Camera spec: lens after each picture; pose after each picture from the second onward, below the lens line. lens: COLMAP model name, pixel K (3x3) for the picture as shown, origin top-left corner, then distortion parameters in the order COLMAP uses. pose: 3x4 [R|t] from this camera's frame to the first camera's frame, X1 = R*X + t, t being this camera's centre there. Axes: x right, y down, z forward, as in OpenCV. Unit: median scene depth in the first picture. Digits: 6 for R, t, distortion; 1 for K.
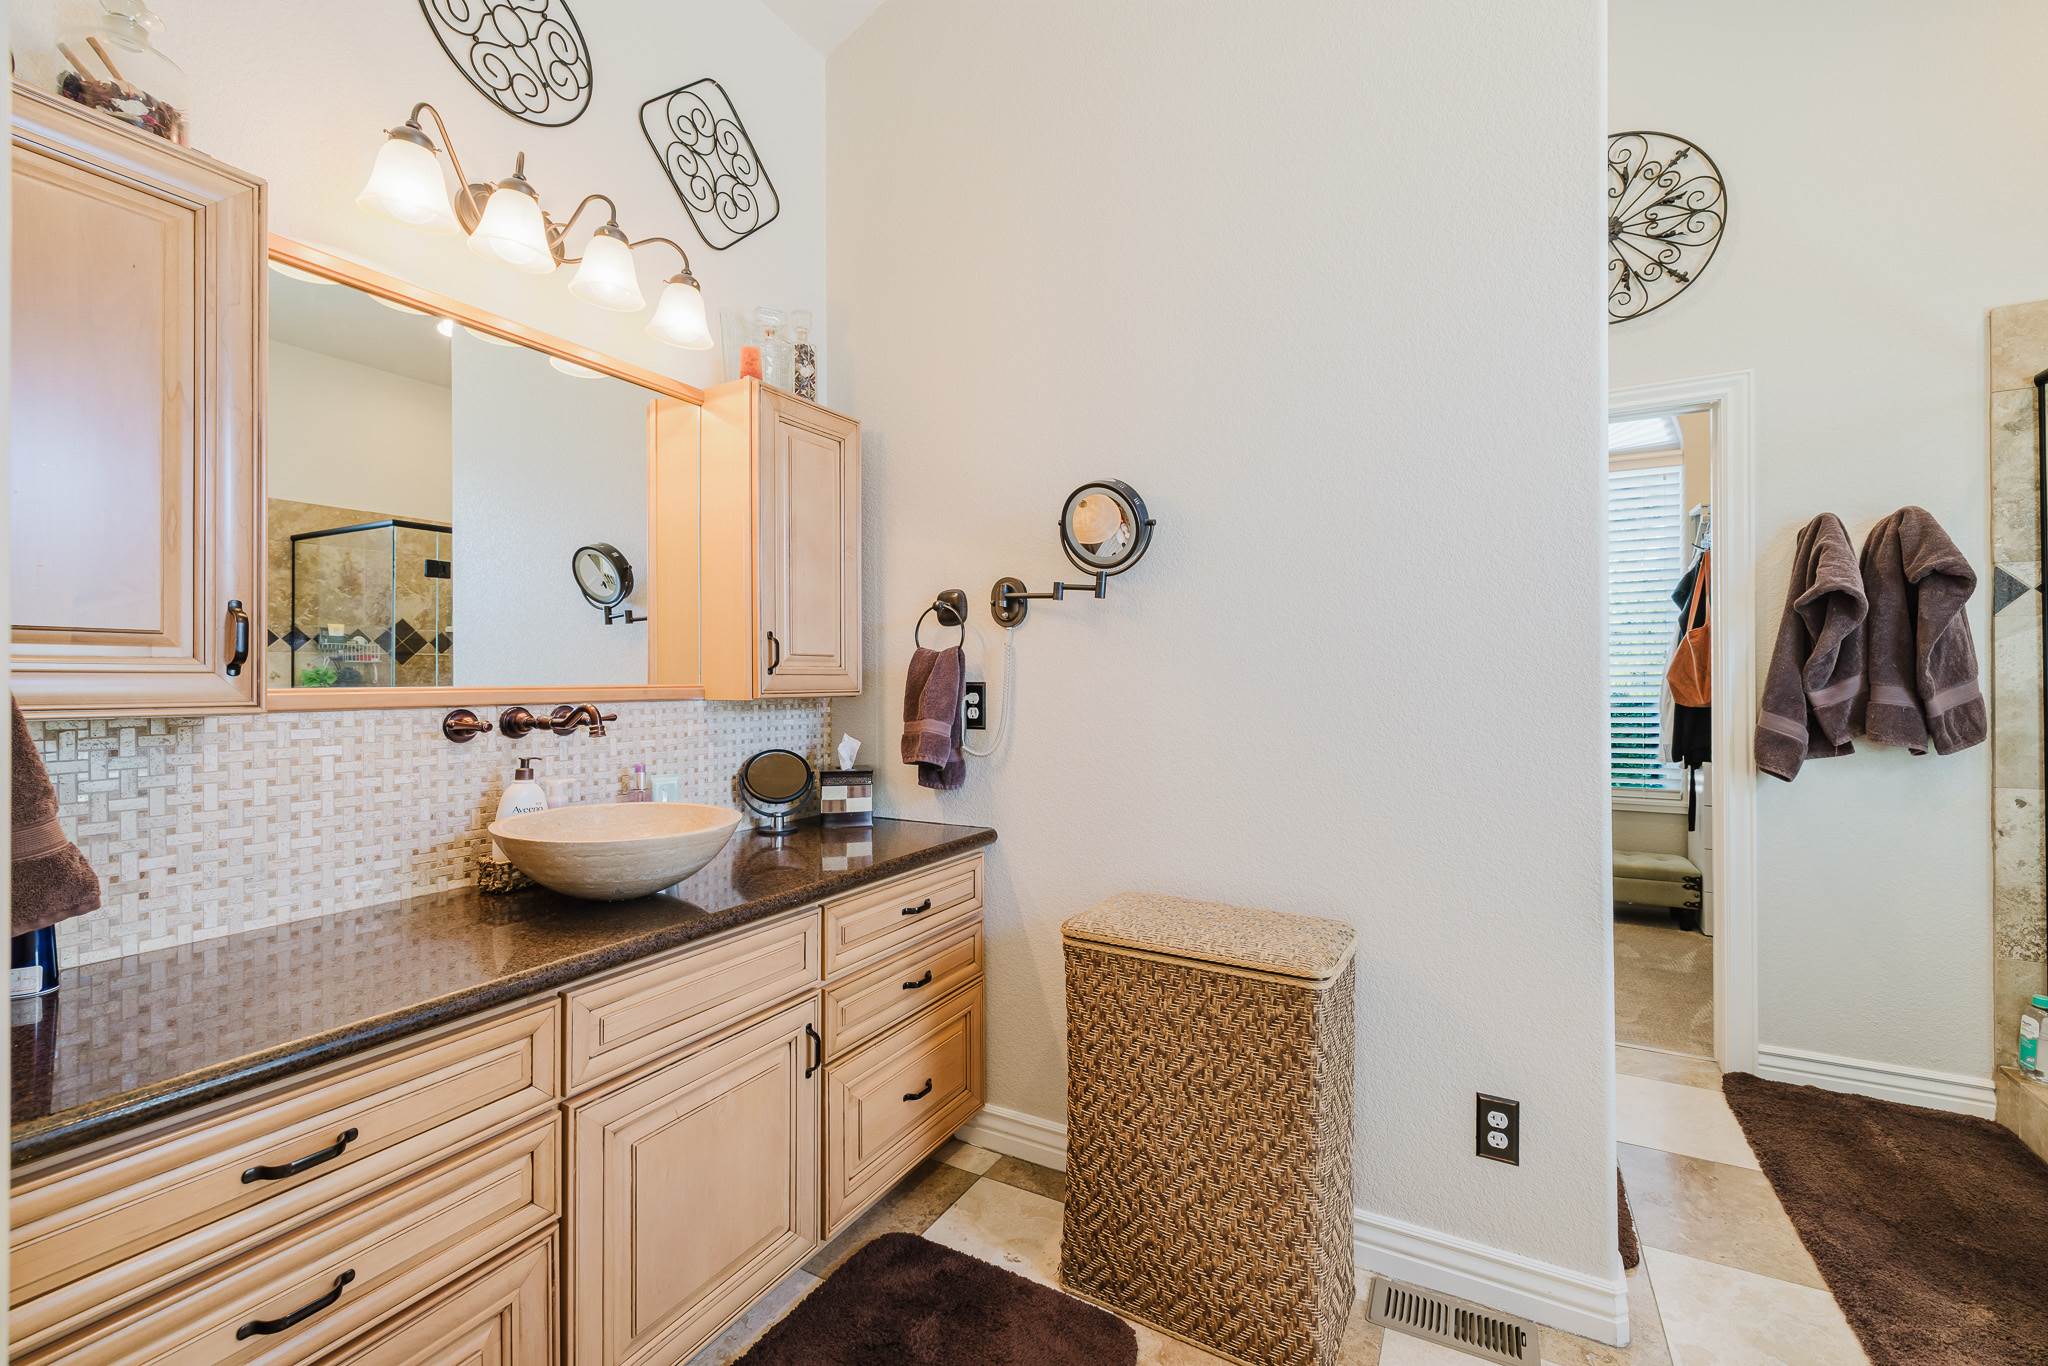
lens RADIAL K [[850.2, 0, 1022.2], [0, 850.2, 679.3], [0, 0, 1]] dist [-0.001049, 0.000796]
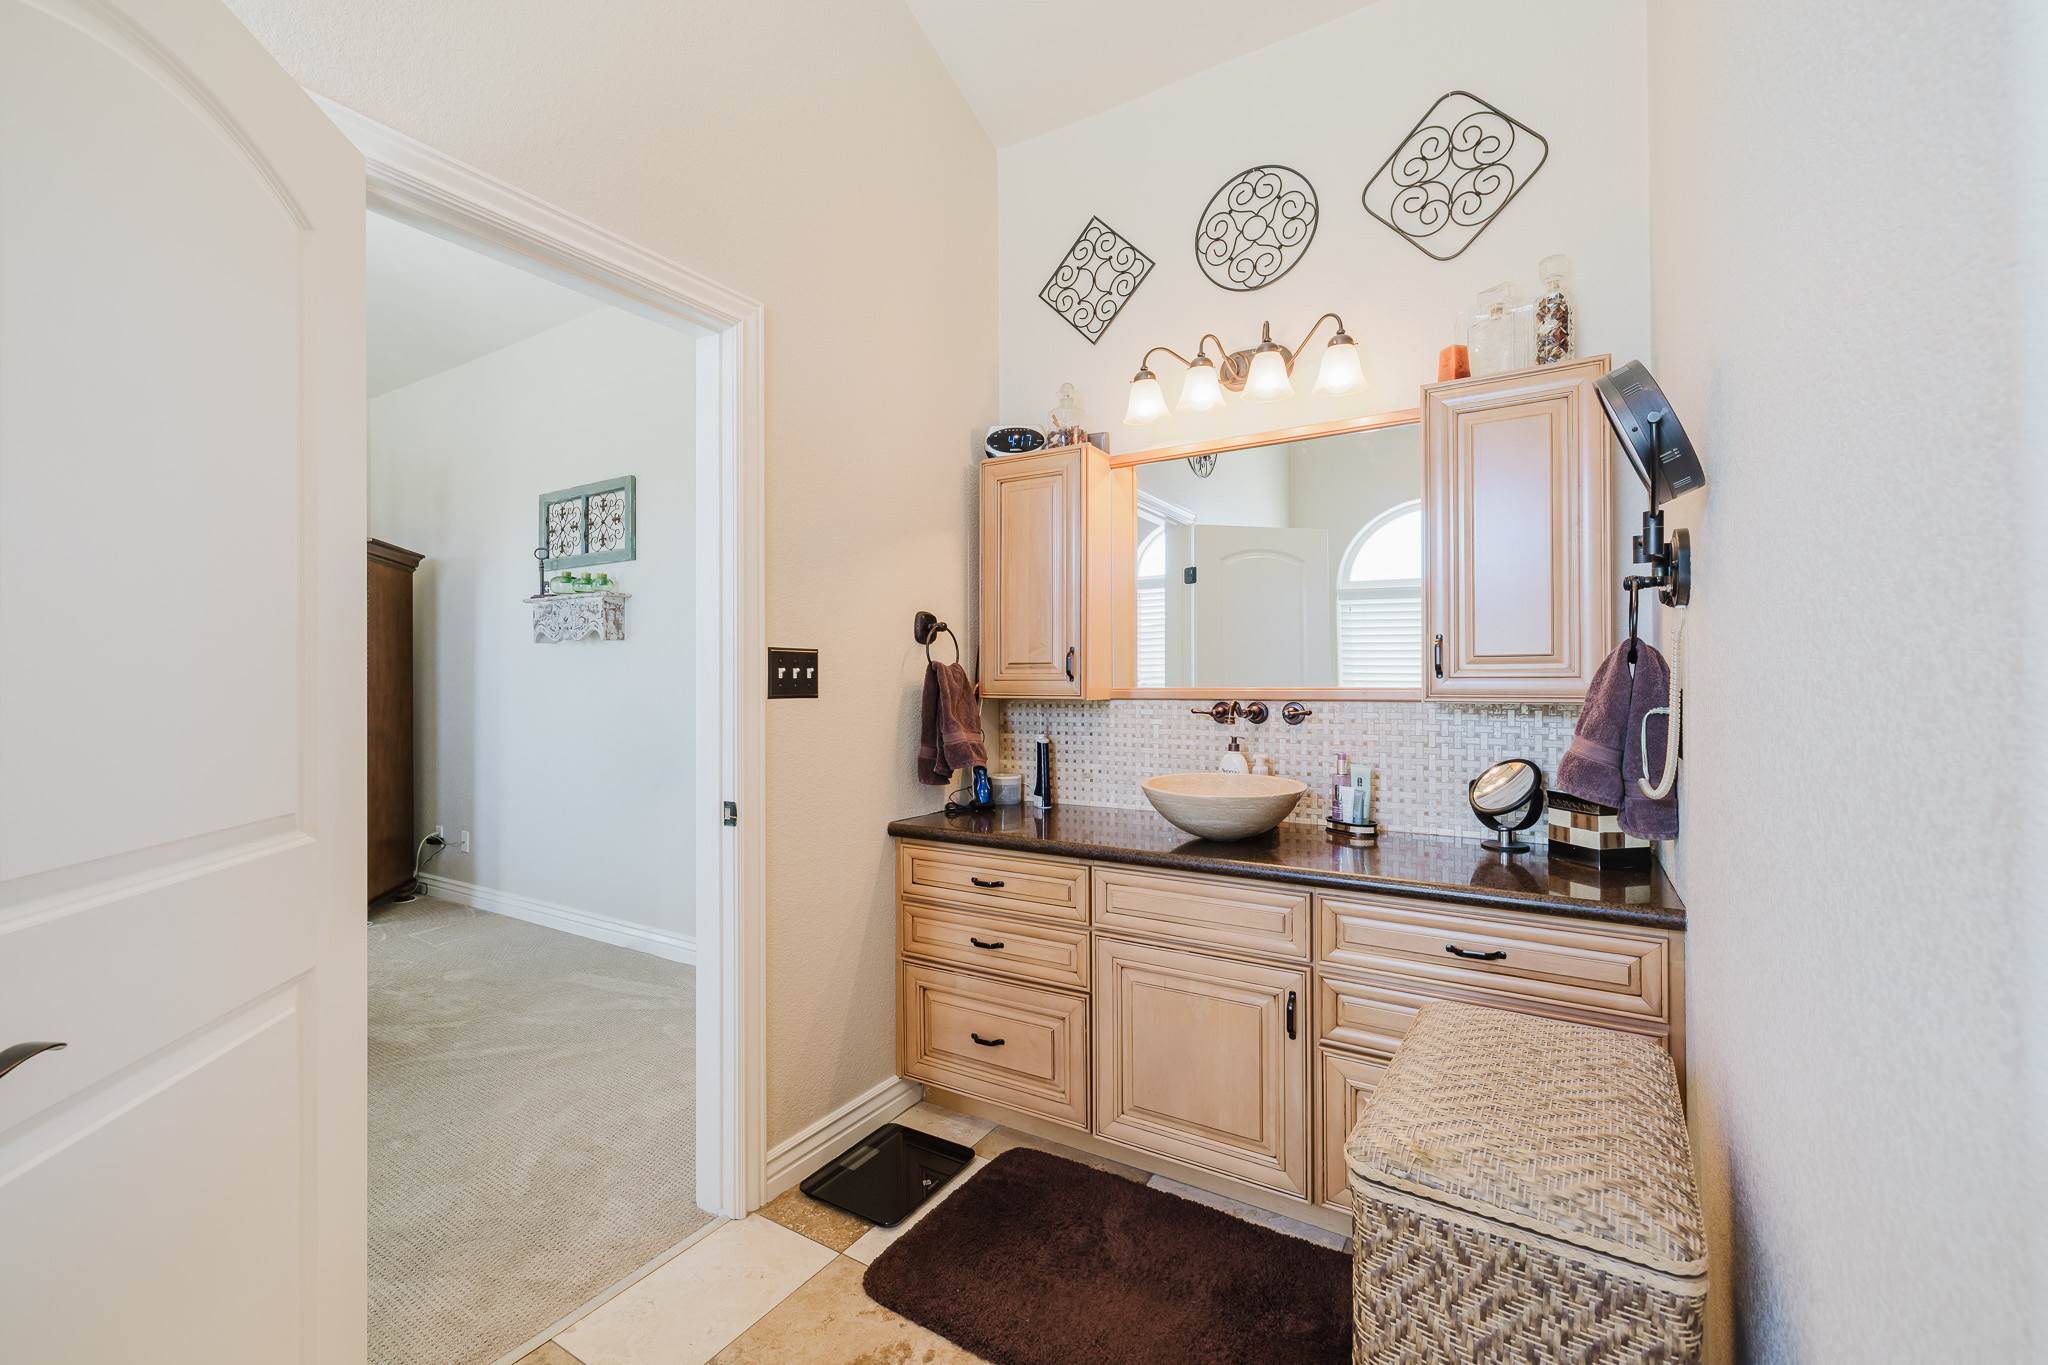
lens RADIAL K [[850.2, 0, 1024.4], [0, 850.2, 679.4], [0, 0, 1]] dist [-0.001049, 0.000796]
pose [[-0.050043, 0.003490, -0.998741, 0.684689], [0.005899, 0.999977, 0.003199, -0.009672], [0.998730, -0.005732, -0.050062, 0.542711]]
